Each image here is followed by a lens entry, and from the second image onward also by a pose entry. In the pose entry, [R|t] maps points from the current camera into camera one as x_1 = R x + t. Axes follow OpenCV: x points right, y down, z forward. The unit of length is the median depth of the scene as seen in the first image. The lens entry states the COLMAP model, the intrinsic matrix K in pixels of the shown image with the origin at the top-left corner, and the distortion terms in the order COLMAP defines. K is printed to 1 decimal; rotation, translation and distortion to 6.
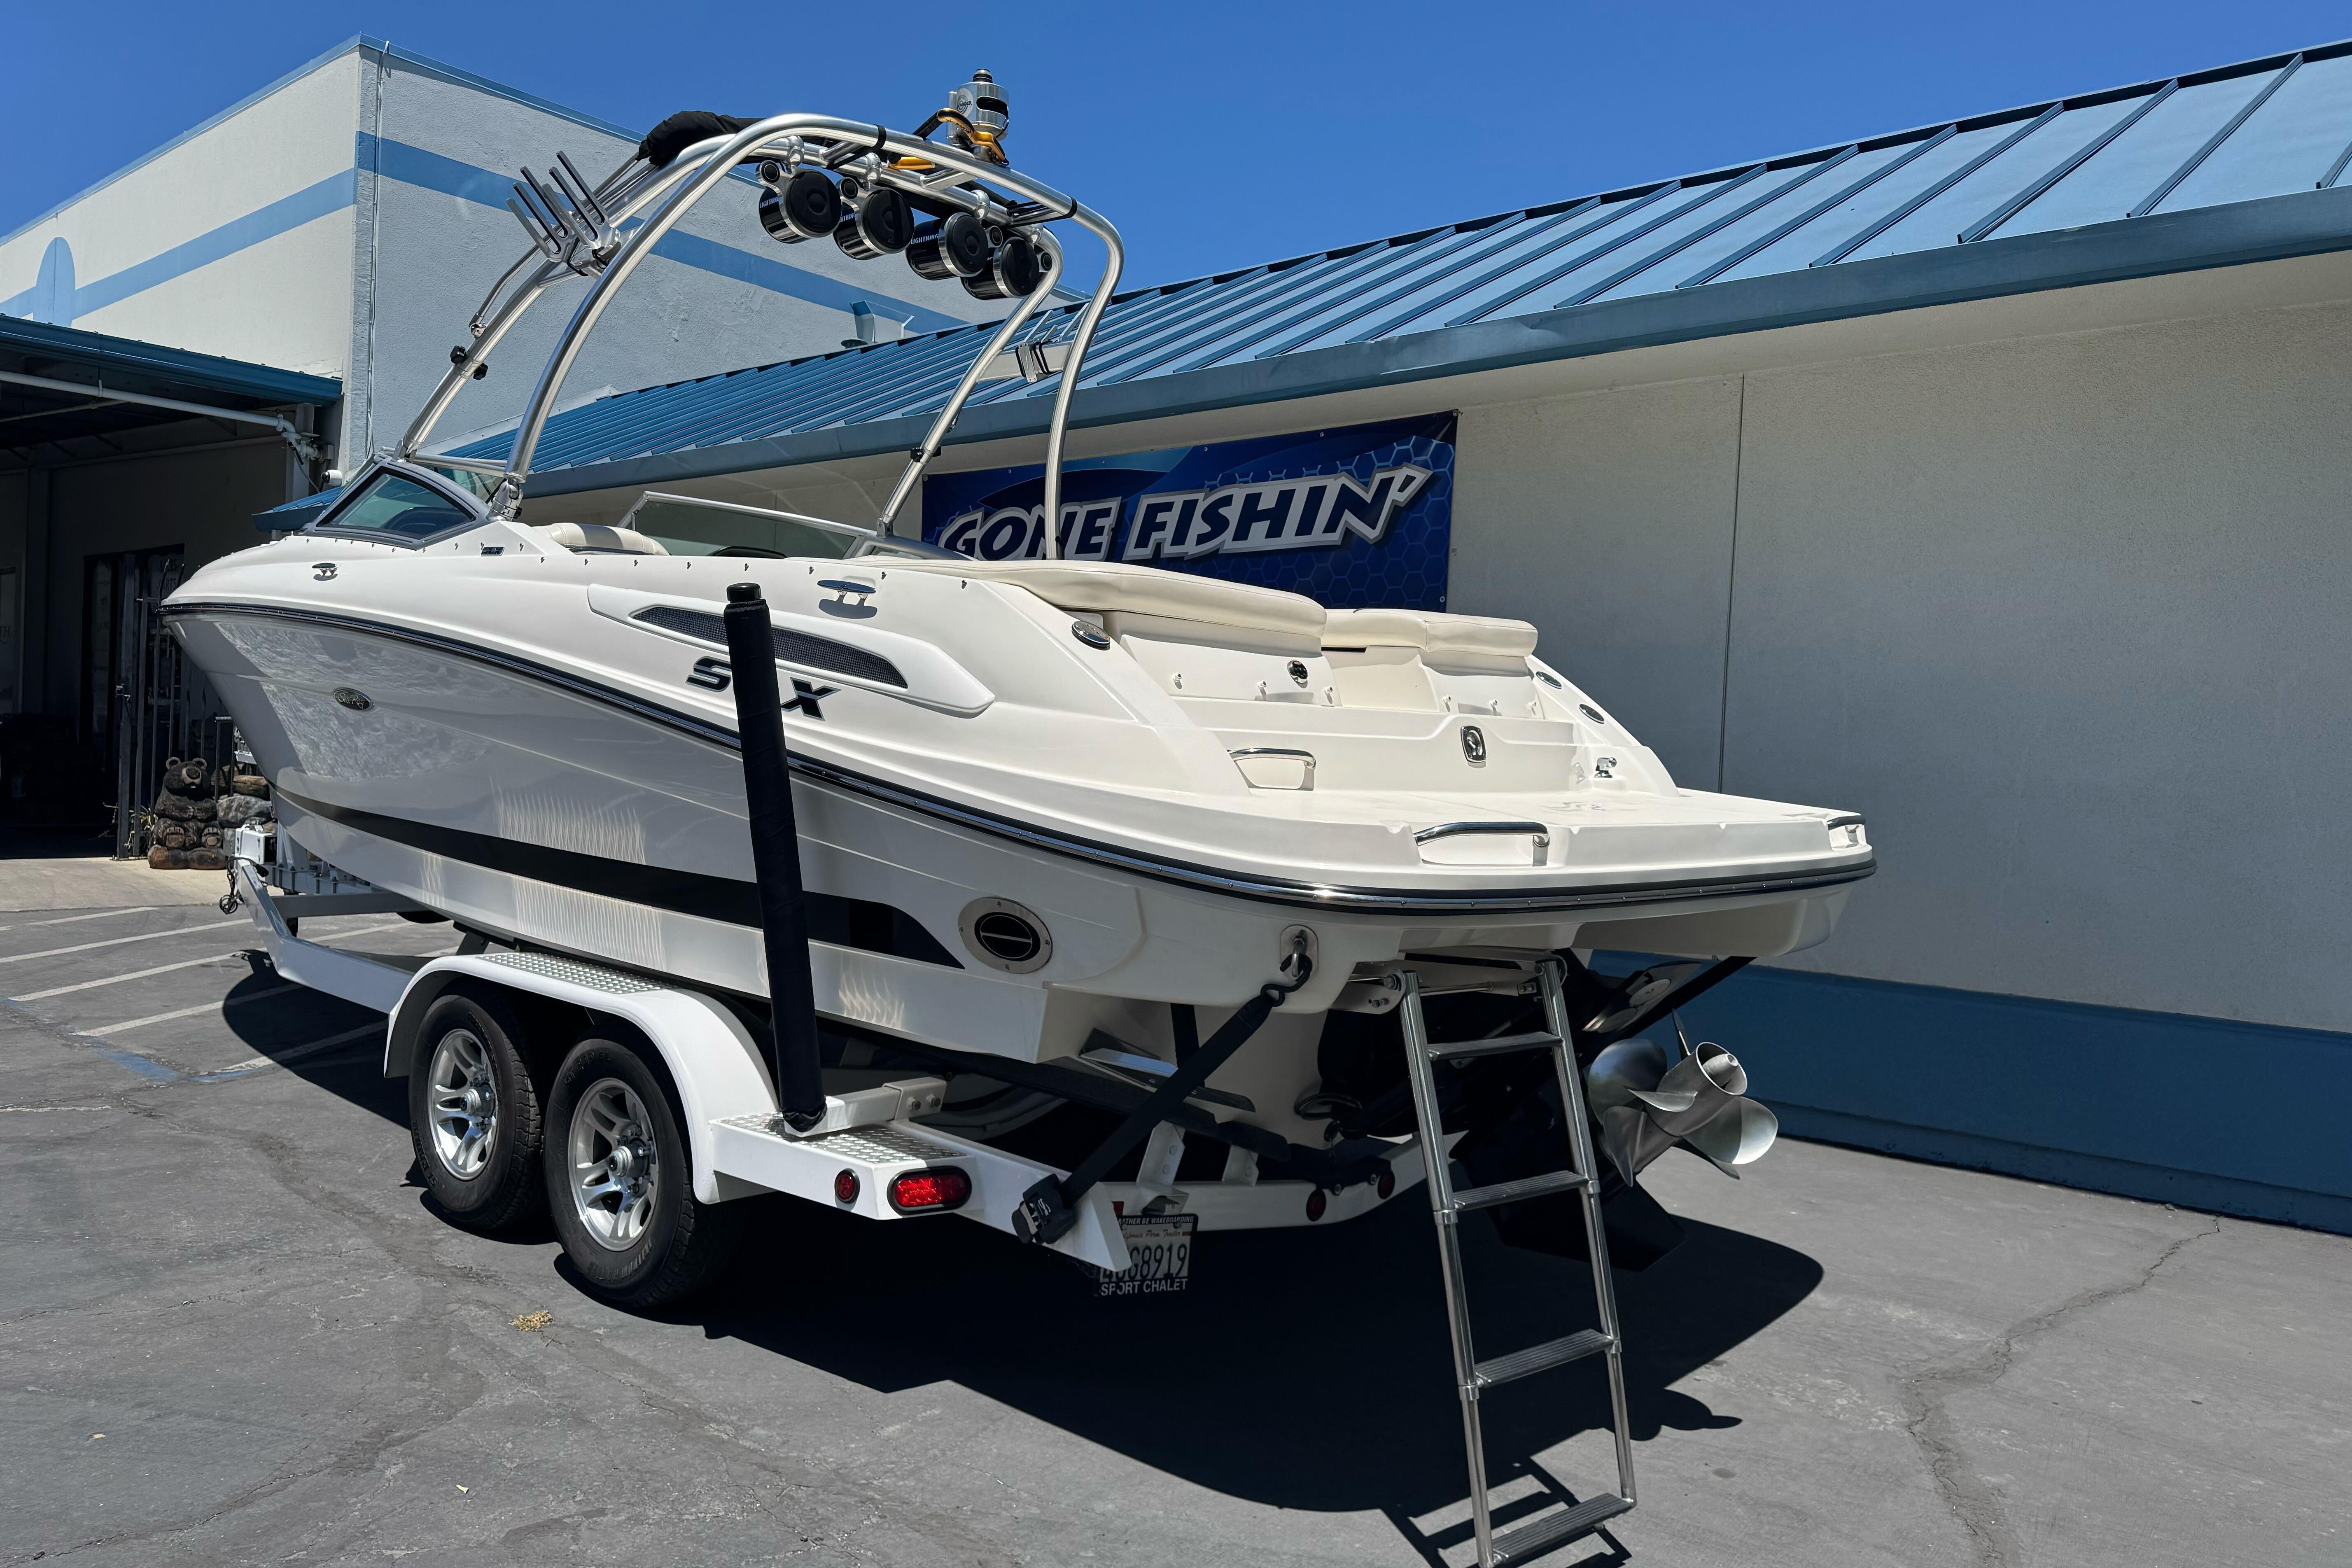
lens RADIAL K [[1650.2, 0, 1171.0], [0, 1650.2, 814.8], [0, 0, 1]] dist [0.058467, -0.062341]
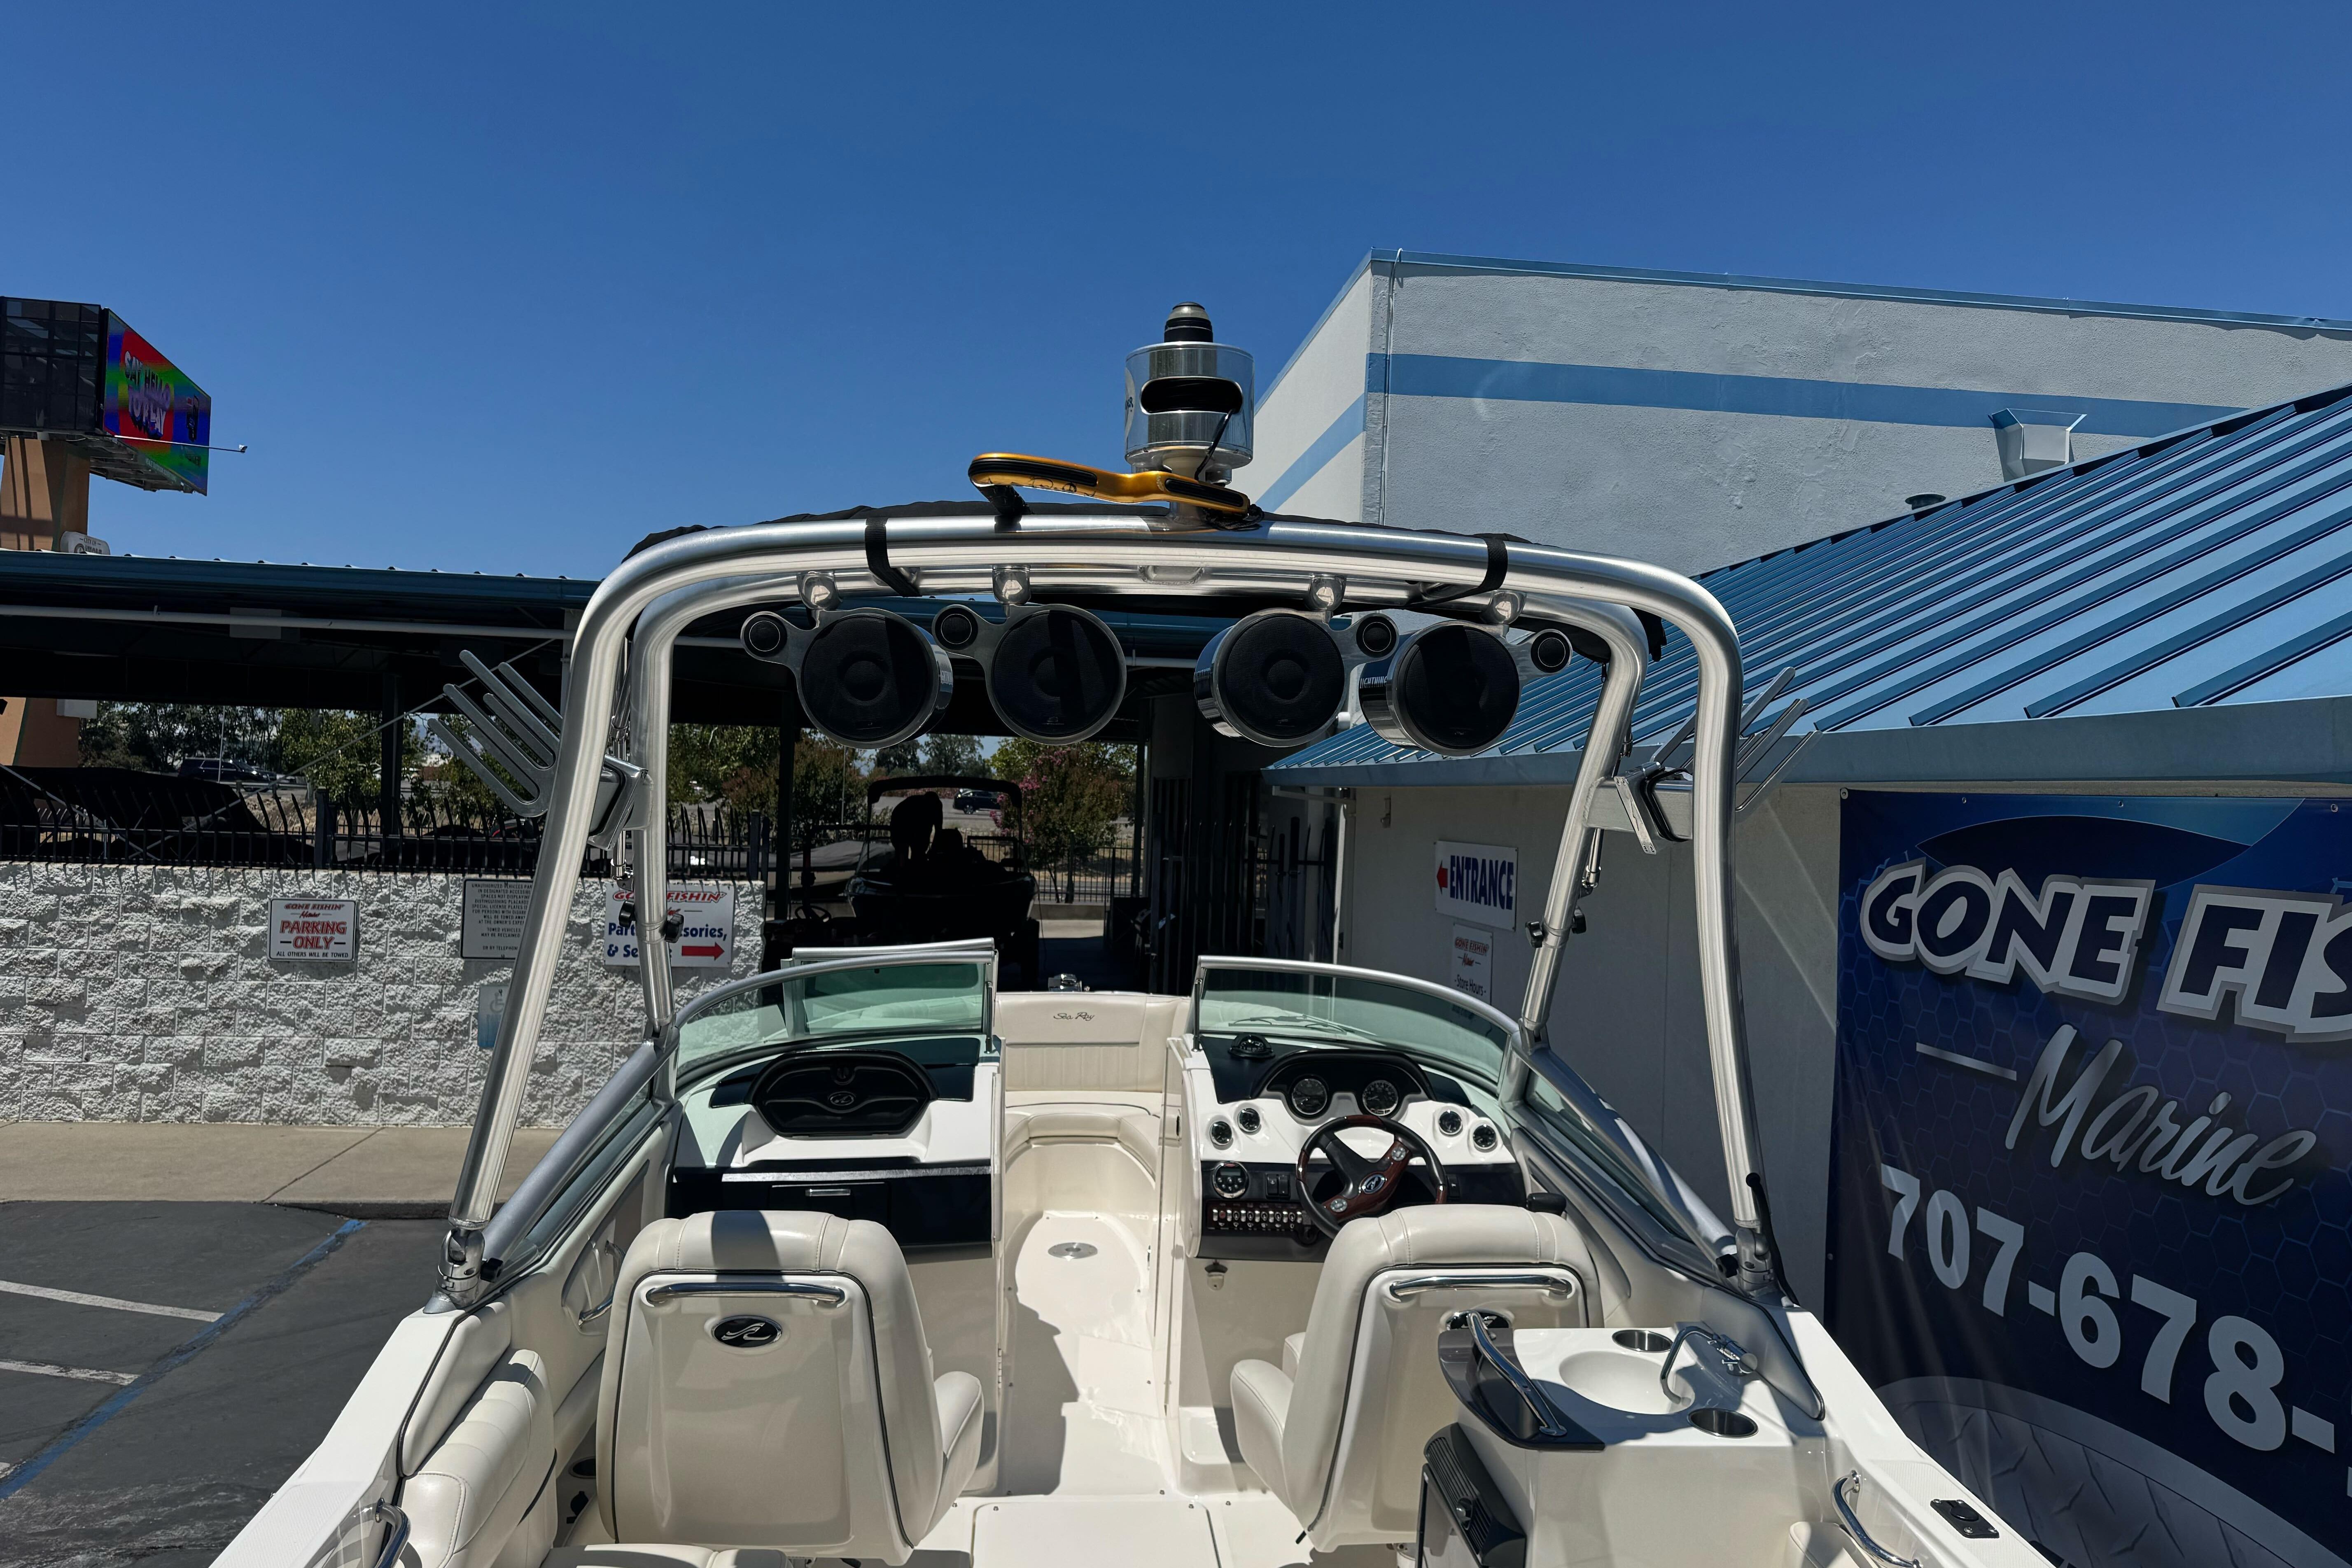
lens RADIAL K [[1650.2, 0, 1169.4], [0, 1650.2, 778.9], [0, 0, 1]] dist [0.058467, -0.062341]
pose [[0.734570, -0.021354, -0.678197, 0.099599], [-0.025760, 0.997906, -0.059322, -0.195444], [0.678044, 0.061047, 0.732482, 0.448510]]
